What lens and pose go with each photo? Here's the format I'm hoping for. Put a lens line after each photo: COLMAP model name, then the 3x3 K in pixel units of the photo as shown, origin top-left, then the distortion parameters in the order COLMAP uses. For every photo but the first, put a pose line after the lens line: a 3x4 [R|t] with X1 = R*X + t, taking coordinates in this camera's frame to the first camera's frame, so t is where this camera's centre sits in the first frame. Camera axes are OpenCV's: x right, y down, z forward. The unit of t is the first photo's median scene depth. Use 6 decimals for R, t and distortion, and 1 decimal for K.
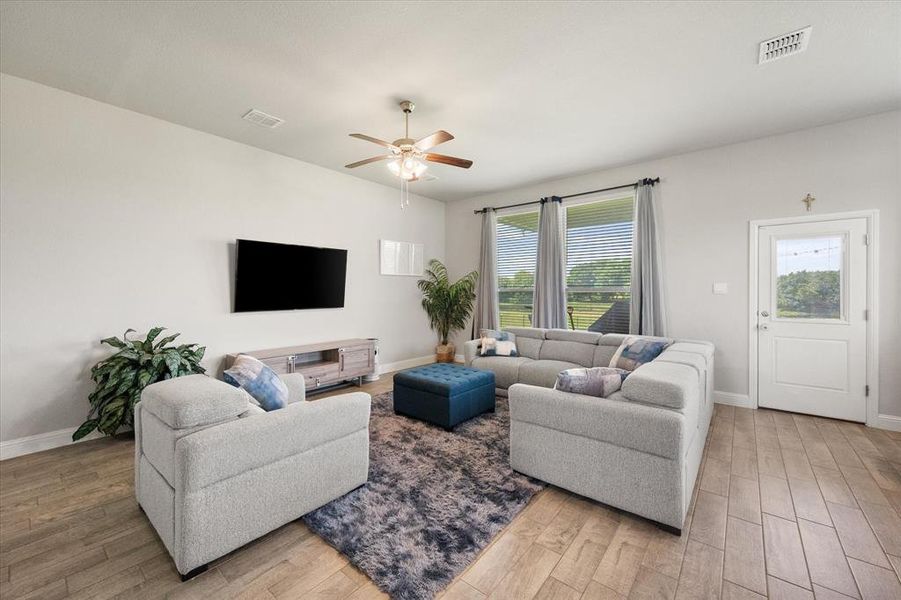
lens RADIAL K [[359.9, 0, 448.7], [0, 359.9, 294.0], [0, 0, 1]] dist [0.000821, -0.000351]
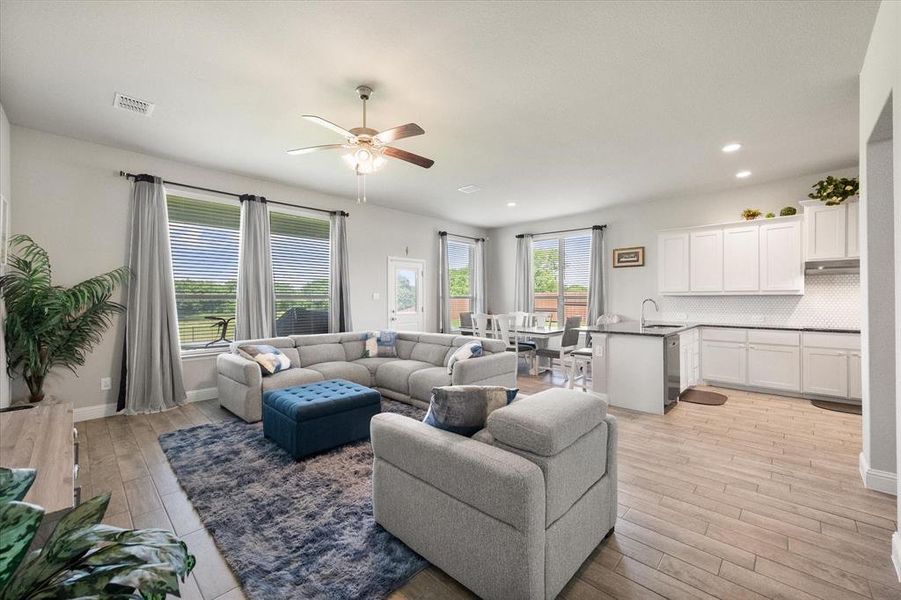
lens RADIAL K [[359.9, 0, 452.7], [0, 359.9, 297.0], [0, 0, 1]] dist [0.000821, -0.000351]
pose [[0.065261, 0.003136, 0.997863, -0.707635], [0.007259, 0.999967, -0.003617, -0.003959], [-0.997842, 0.007480, 0.065236, 0.514791]]
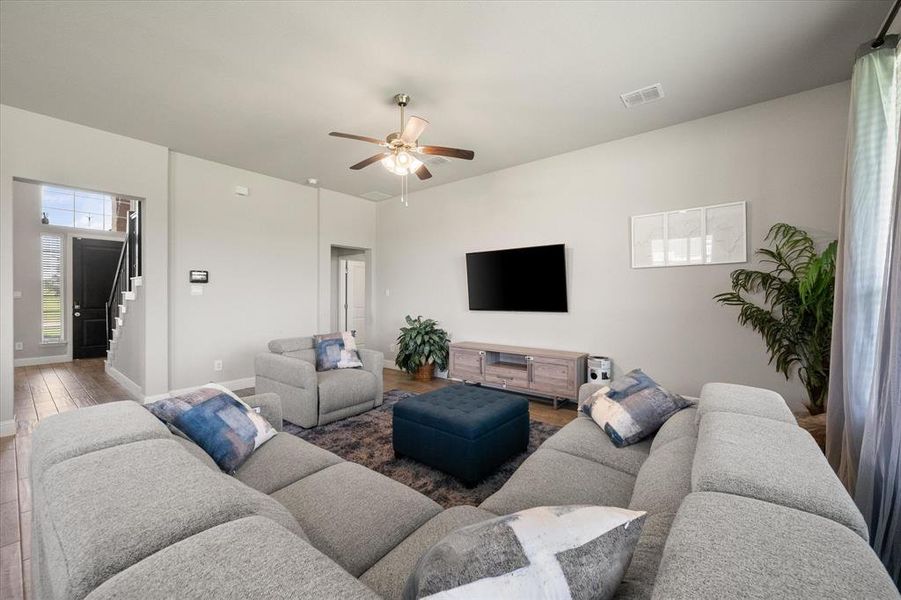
lens RADIAL K [[359.9, 0, 447.3], [0, 359.9, 302.2], [0, 0, 1]] dist [0.000821, -0.000351]
pose [[0.006628, 0.015414, -0.999859, 0.601272], [-0.004855, 0.999870, 0.015382, 0.002535], [0.999966, 0.004752, 0.006702, 0.788651]]
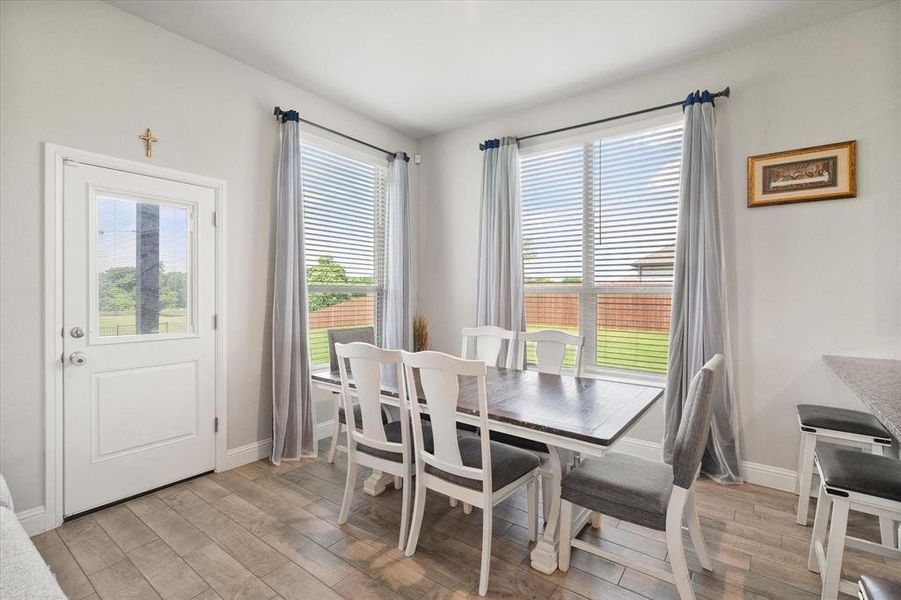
lens RADIAL K [[411.7, 0, 448.4], [0, 411.7, 291.3], [0, 0, 1]] dist [0.001481, -0.000088]
pose [[-0.044932, 0.000905, 0.998990, 0.226500], [0.002742, 0.999996, -0.000783, -0.001553], [-0.998986, 0.002704, -0.044935, 0.422798]]
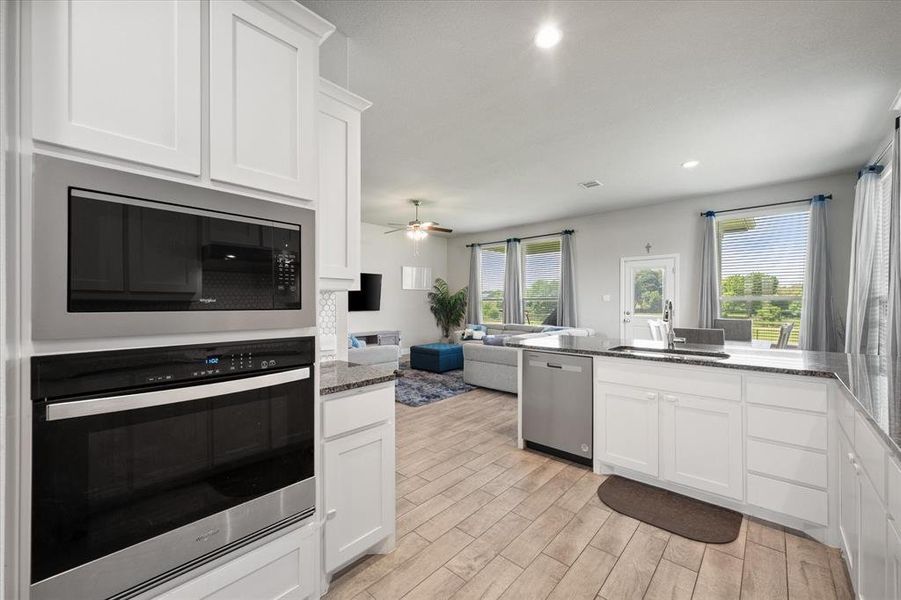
lens RADIAL K [[359.9, 0, 451.3], [0, 359.9, 300.6], [0, 0, 1]] dist [0.000821, -0.000351]
pose [[0.998862, -0.001758, -0.047654, 0.109043], [0.001316, 0.999956, -0.009310, 0.009915], [0.047669, 0.009236, 0.998821, -0.625658]]
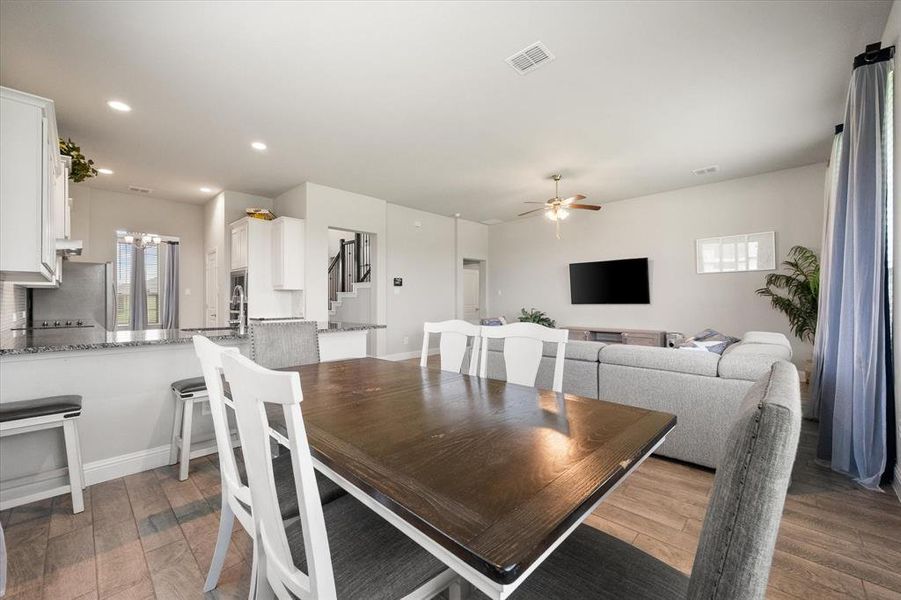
lens RADIAL K [[359.9, 0, 447.2], [0, 359.9, 299.1], [0, 0, 1]] dist [0.000821, -0.000351]
pose [[-0.081072, -0.003245, -0.996703, 1.102367], [0.000318, 0.999995, -0.003282, 0.028156], [0.996708, -0.000583, -0.081070, 0.447861]]
